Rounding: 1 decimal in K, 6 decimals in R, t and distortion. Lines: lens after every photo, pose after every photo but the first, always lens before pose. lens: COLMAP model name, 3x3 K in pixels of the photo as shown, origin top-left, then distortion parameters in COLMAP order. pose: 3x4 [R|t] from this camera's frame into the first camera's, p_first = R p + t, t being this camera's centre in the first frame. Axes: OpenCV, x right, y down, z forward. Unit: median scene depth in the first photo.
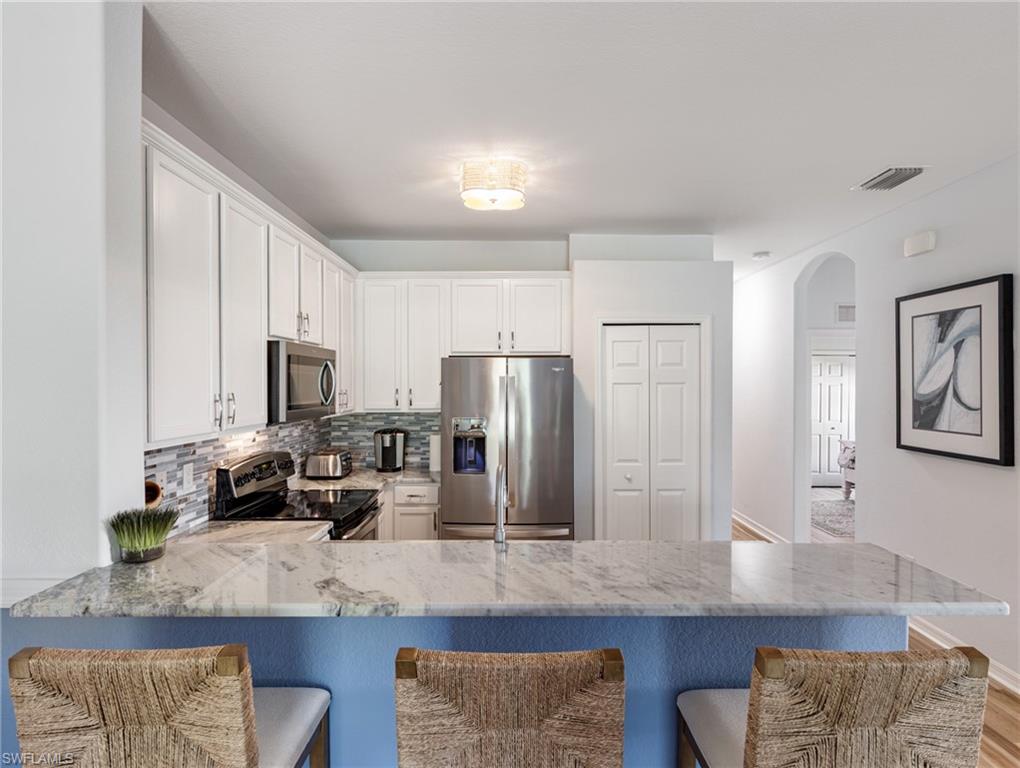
lens RADIAL K [[542.1, 0, 515.0], [0, 542.1, 385.9], [0, 0, 1]] dist [-0.001304, 0.000012]
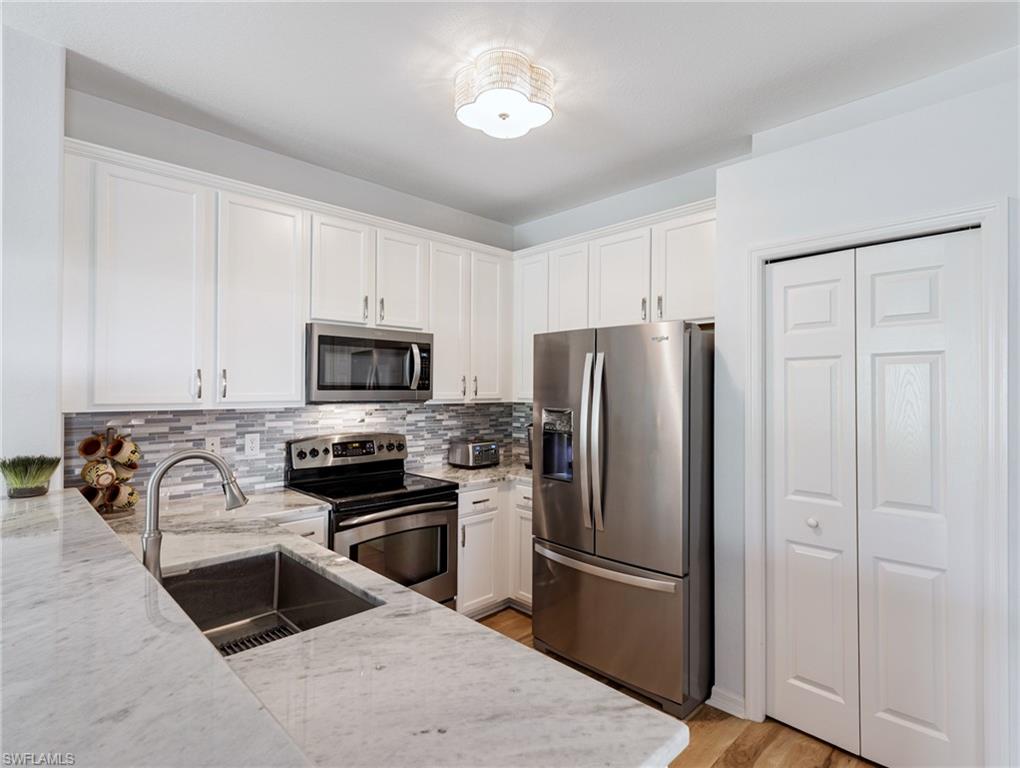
lens RADIAL K [[526.0, 0, 514.3], [0, 526.0, 382.7], [0, 0, 1]] dist [0.012757, -0.000216]
pose [[0.699648, -0.007223, -0.714451, 0.416197], [-0.004605, 0.999883, -0.014618, 0.033336], [0.714473, 0.013517, 0.699533, 0.419370]]
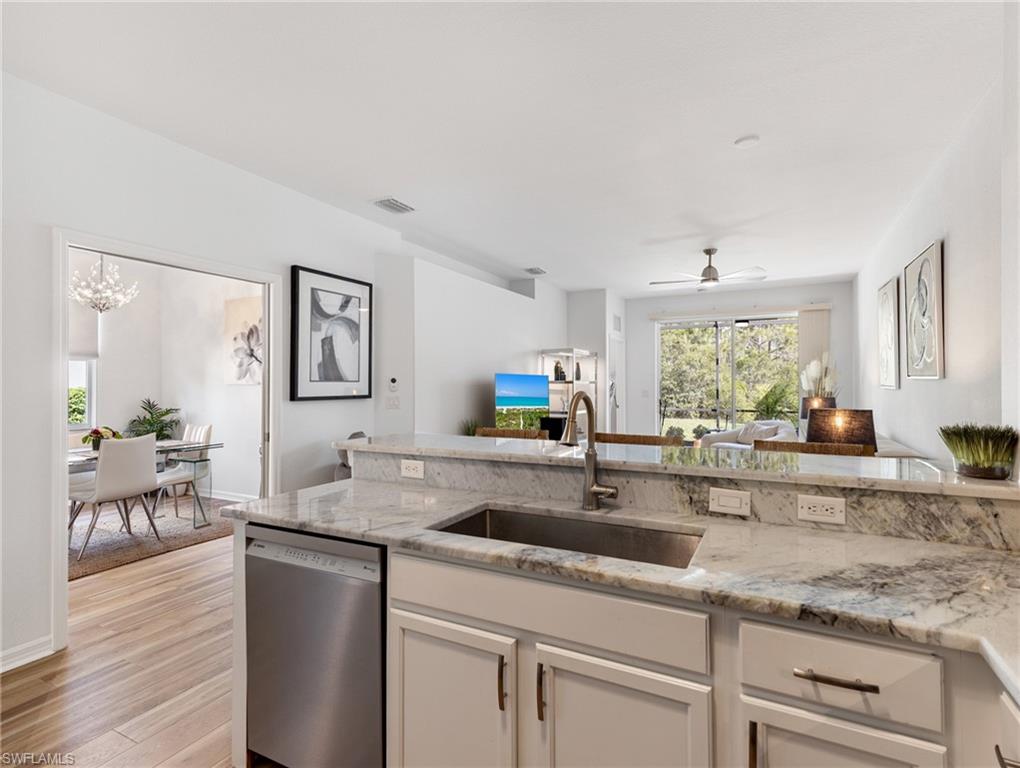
lens RADIAL K [[510.5, 0, 513.9], [0, 510.5, 379.5], [0, 0, 1]] dist [0.011550, -0.000465]
pose [[-0.891217, 0.003894, 0.453561, -0.164470], [0.002257, 0.999989, -0.004150, 0.067804], [-0.453572, -0.002675, -0.891216, 0.948983]]
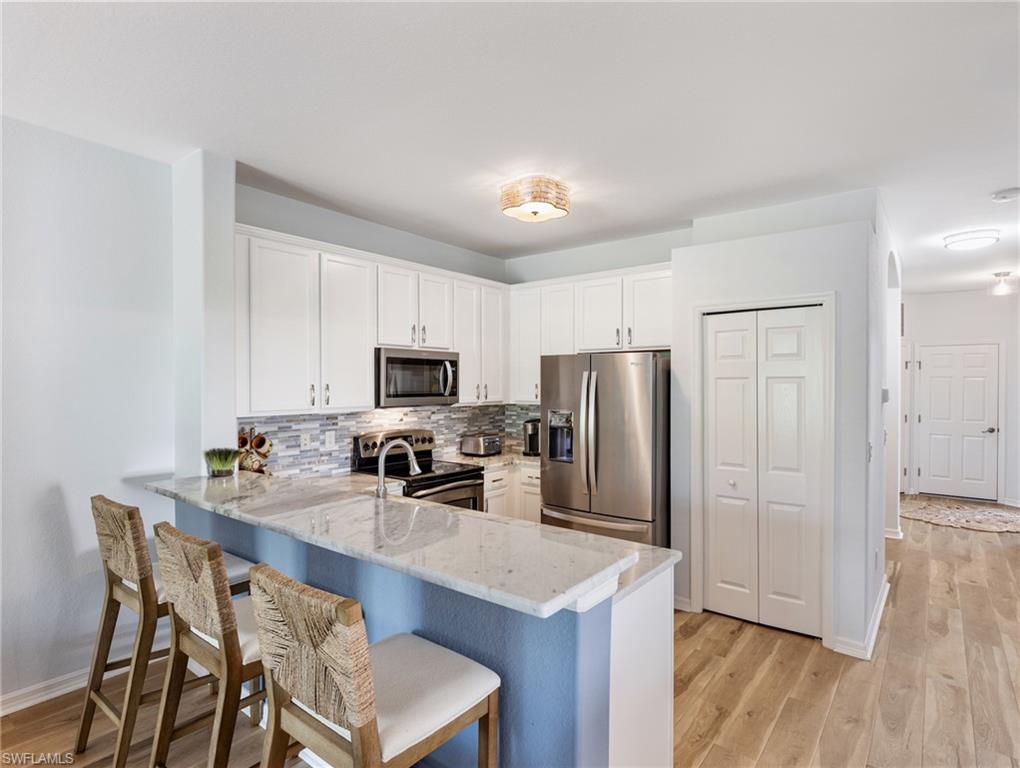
lens RADIAL K [[542.1, 0, 515.0], [0, 542.1, 385.9], [0, 0, 1]] dist [-0.001304, 0.000012]
pose [[0.787363, 0.004294, -0.616474, 0.513923], [-0.002710, 0.999990, 0.003505, 0.006944], [0.616483, -0.001089, 0.787367, 0.083849]]
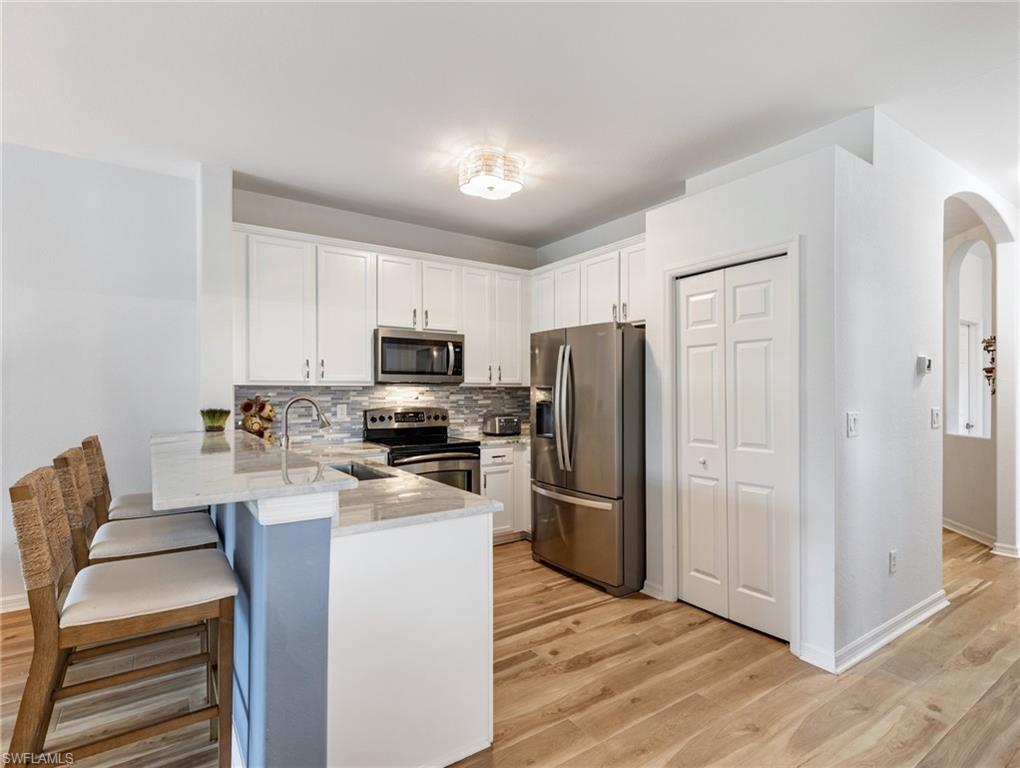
lens RADIAL K [[521.0, 0, 515.2], [0, 521.0, 388.4], [0, 0, 1]] dist [0.011534, -0.001229]
pose [[0.568821, -0.003910, -0.822452, 0.744998], [-0.002371, 0.999977, -0.006394, 0.070629], [0.822458, 0.005587, 0.568799, 0.351821]]
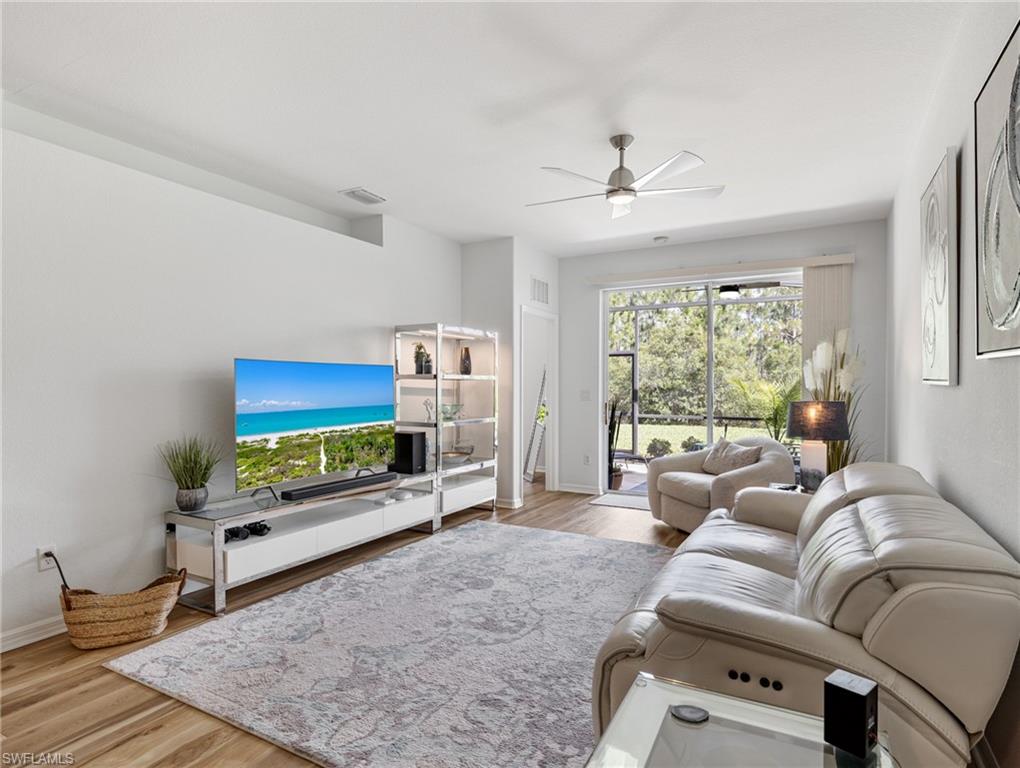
lens RADIAL K [[558.4, 0, 517.2], [0, 558.4, 394.9], [0, 0, 1]] dist [-0.006431, -0.000409]
pose [[-0.878928, -0.008361, 0.476882, -0.289967], [0.002609, 0.999747, 0.022336, 0.083006], [-0.476948, 0.020876, -0.878683, 0.232248]]
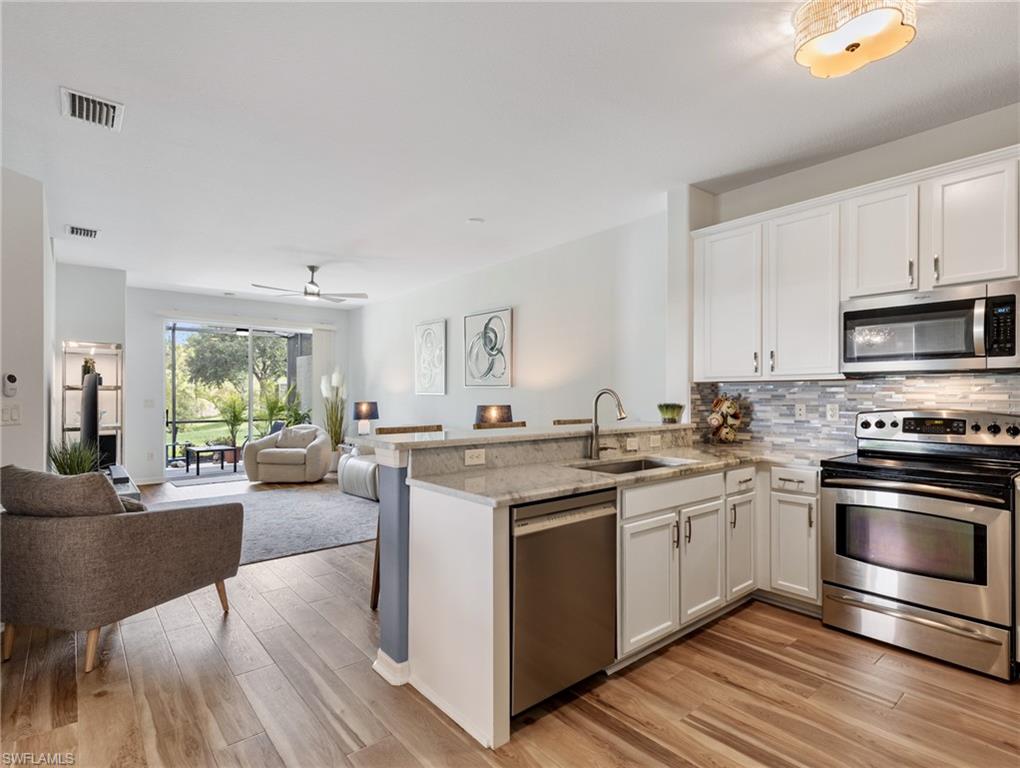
lens RADIAL K [[525.7, 0, 510.7], [0, 525.7, 394.6], [0, 0, 1]] dist [0.008120, -0.000463]
pose [[-0.766311, -0.001862, -0.642467, 0.608203], [-0.003401, 0.999994, 0.001158, 0.084757], [0.642461, 0.003072, -0.766313, 1.036713]]
